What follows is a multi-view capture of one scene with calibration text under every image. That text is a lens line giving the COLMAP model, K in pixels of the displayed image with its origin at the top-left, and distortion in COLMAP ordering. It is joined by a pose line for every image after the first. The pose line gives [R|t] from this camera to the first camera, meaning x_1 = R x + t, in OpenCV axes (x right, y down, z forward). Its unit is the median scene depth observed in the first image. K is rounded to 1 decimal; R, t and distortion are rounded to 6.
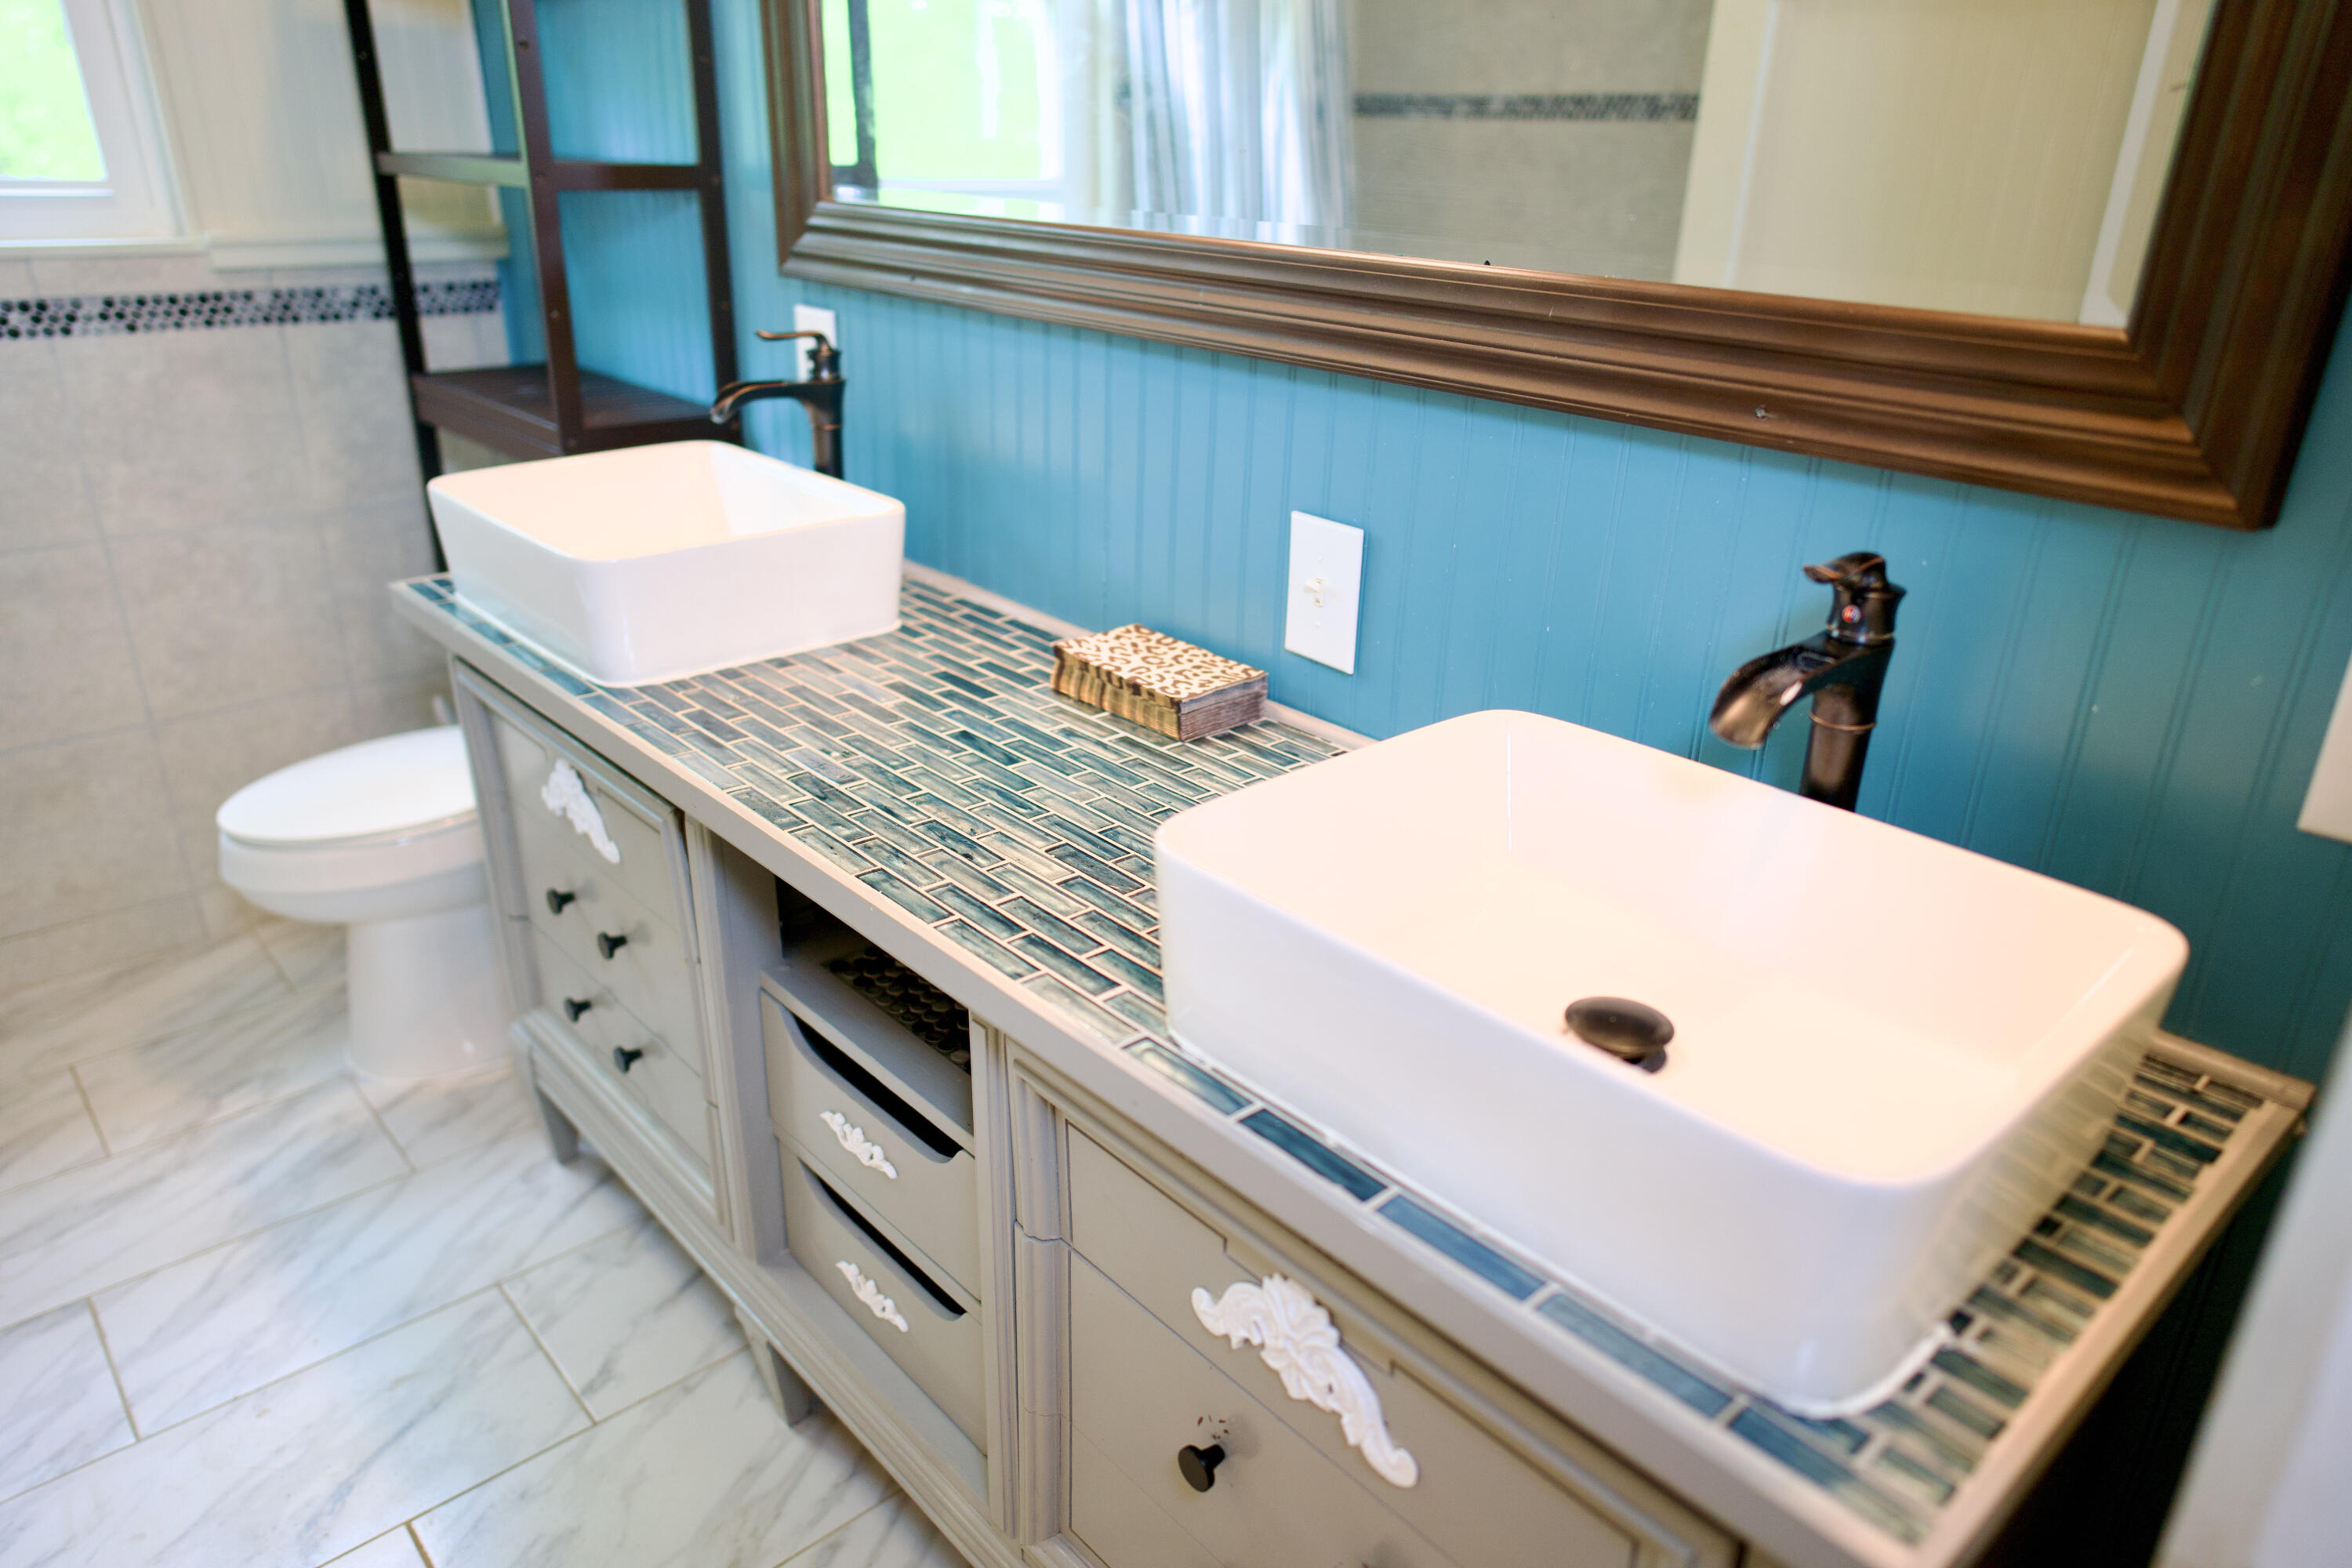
lens RADIAL K [[1552.5, 0, 1195.9], [0, 1552.5, 787.4], [0, 0, 1]] dist [-0.032769, 0.033901]
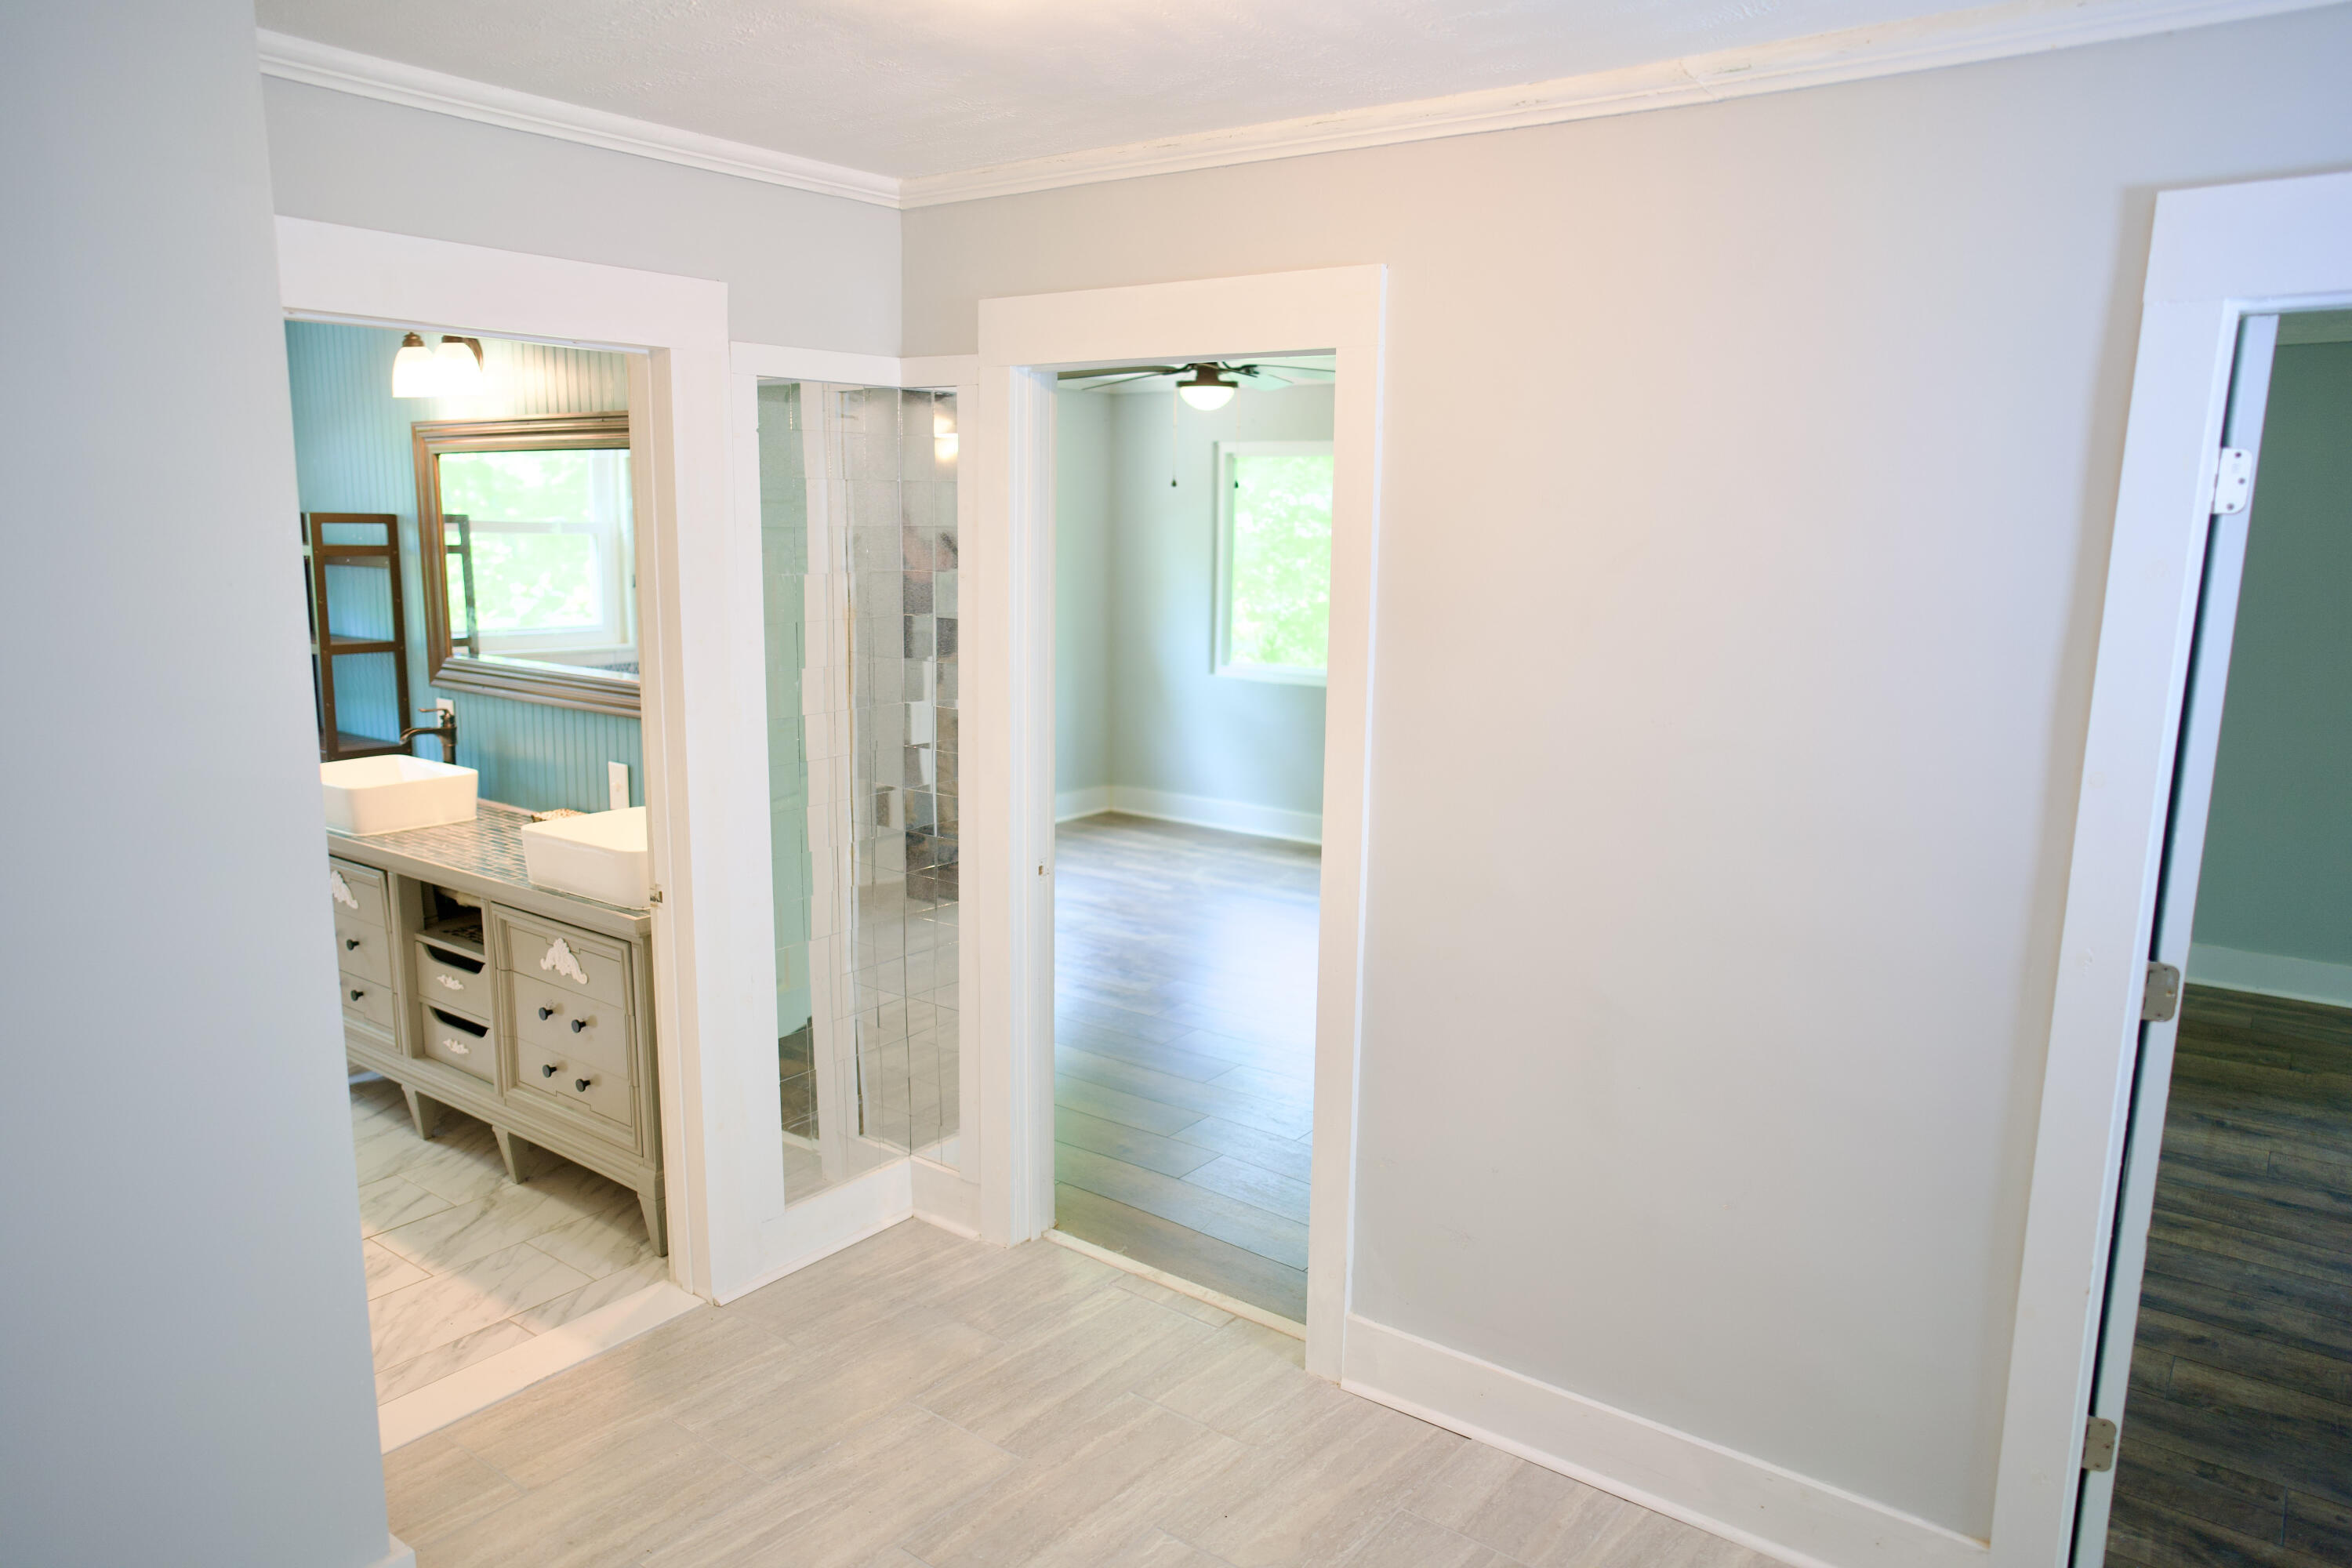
lens RADIAL K [[1552.5, 0, 1171.1], [0, 1552.5, 804.0], [0, 0, 1]] dist [-0.032769, 0.033901]
pose [[0.983042, -0.041934, 0.178519, 0.454554], [0.079285, 0.975003, -0.207566, 0.464764], [-0.165352, 0.218200, 0.961794, -1.552158]]
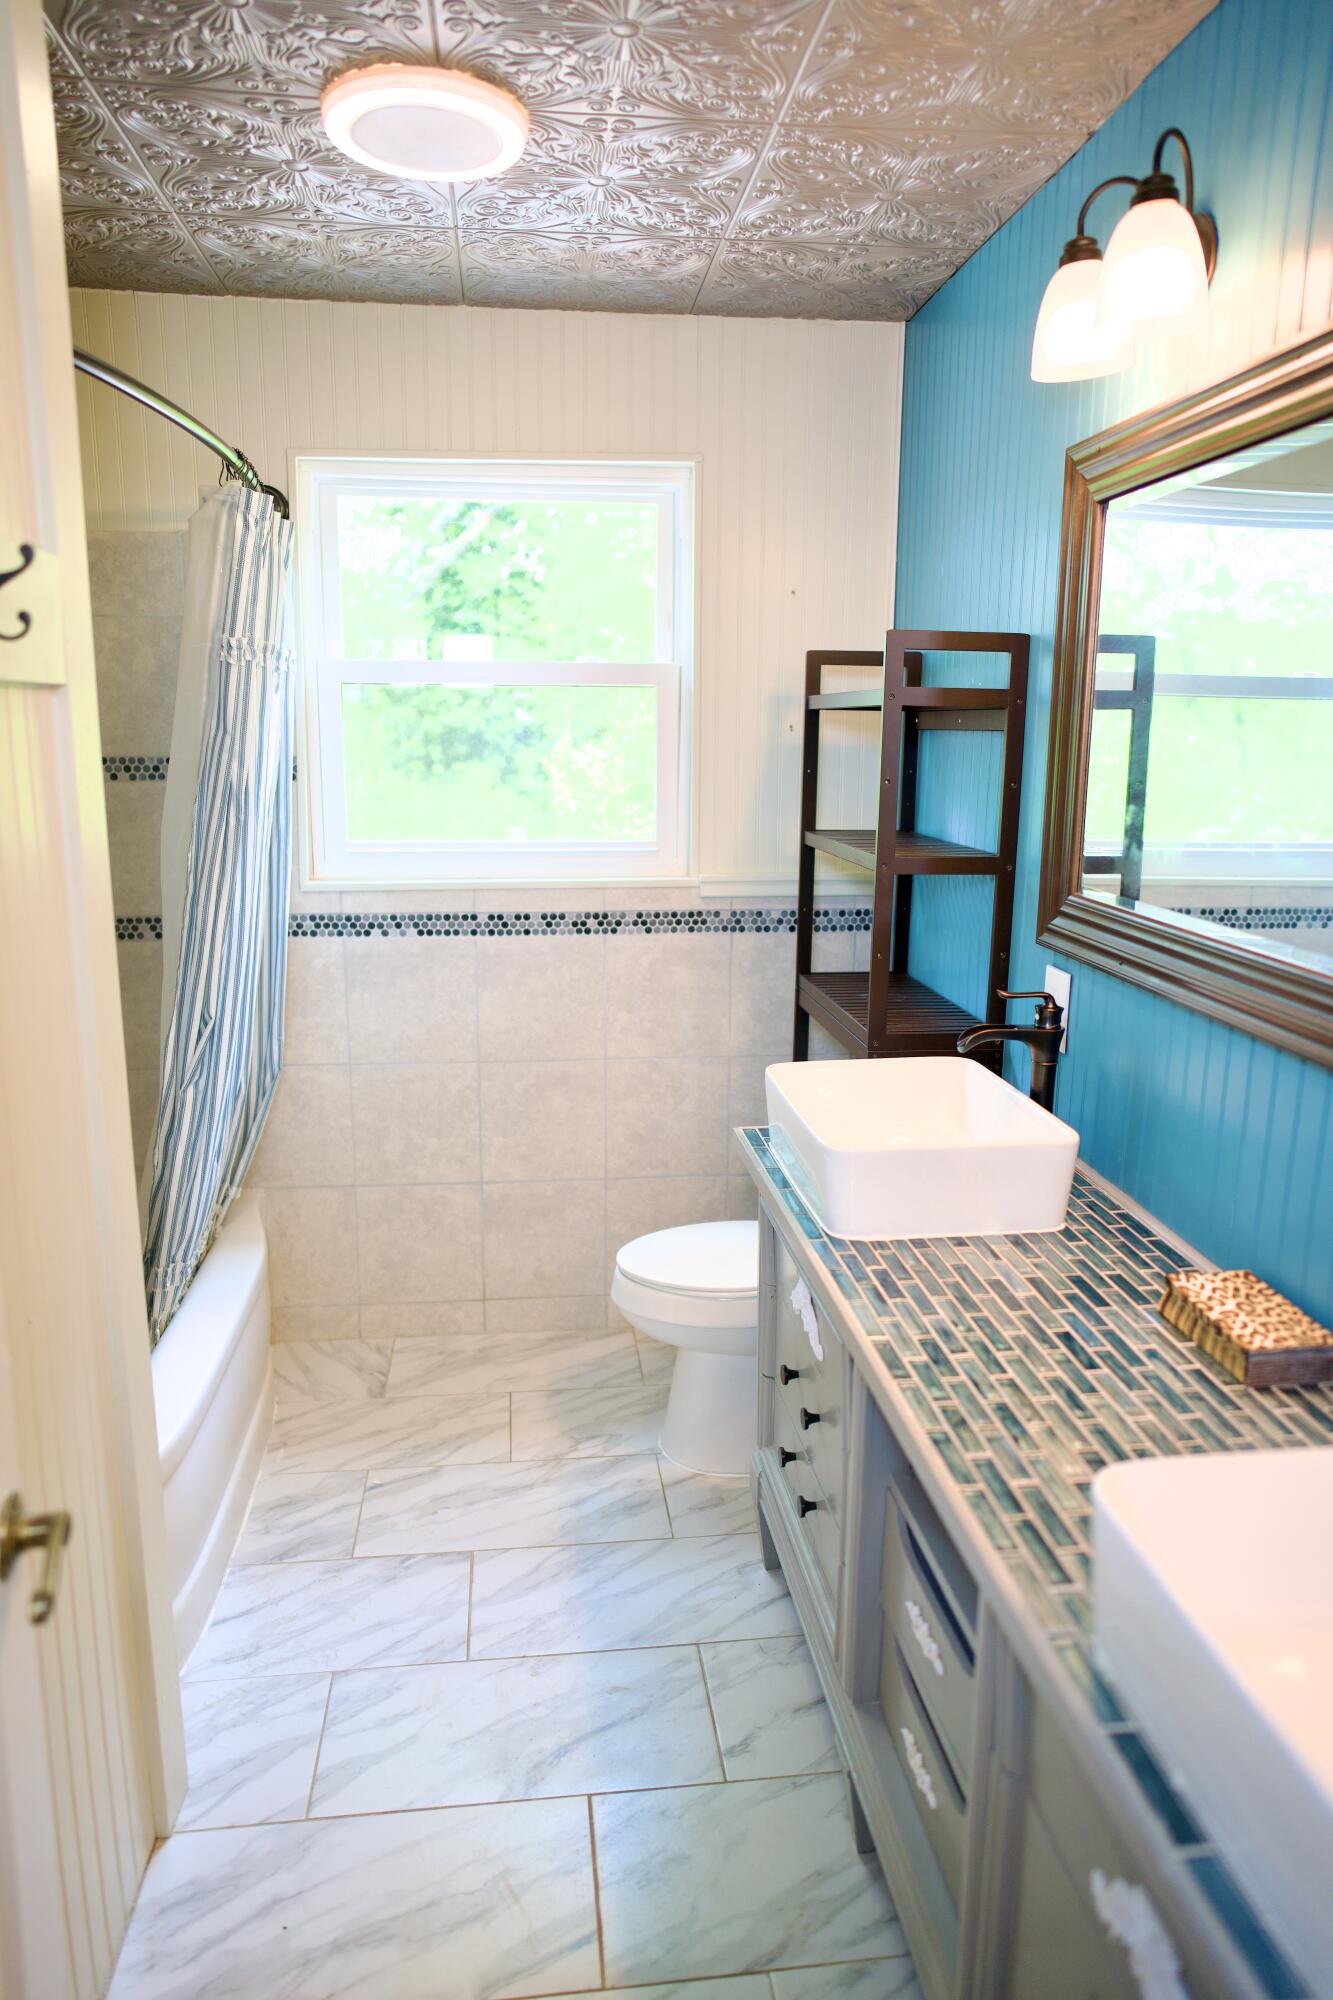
lens RADIAL K [[1320.1, 0, 673.1], [0, 1320.1, 1008.9], [0, 0, 1]] dist [-0.032769, 0.033901]
pose [[0.817186, 0.104431, -0.566835, 0.130239], [-0.216456, 0.967068, -0.133889, -0.060583], [0.534186, 0.232107, 0.812879, -0.079438]]
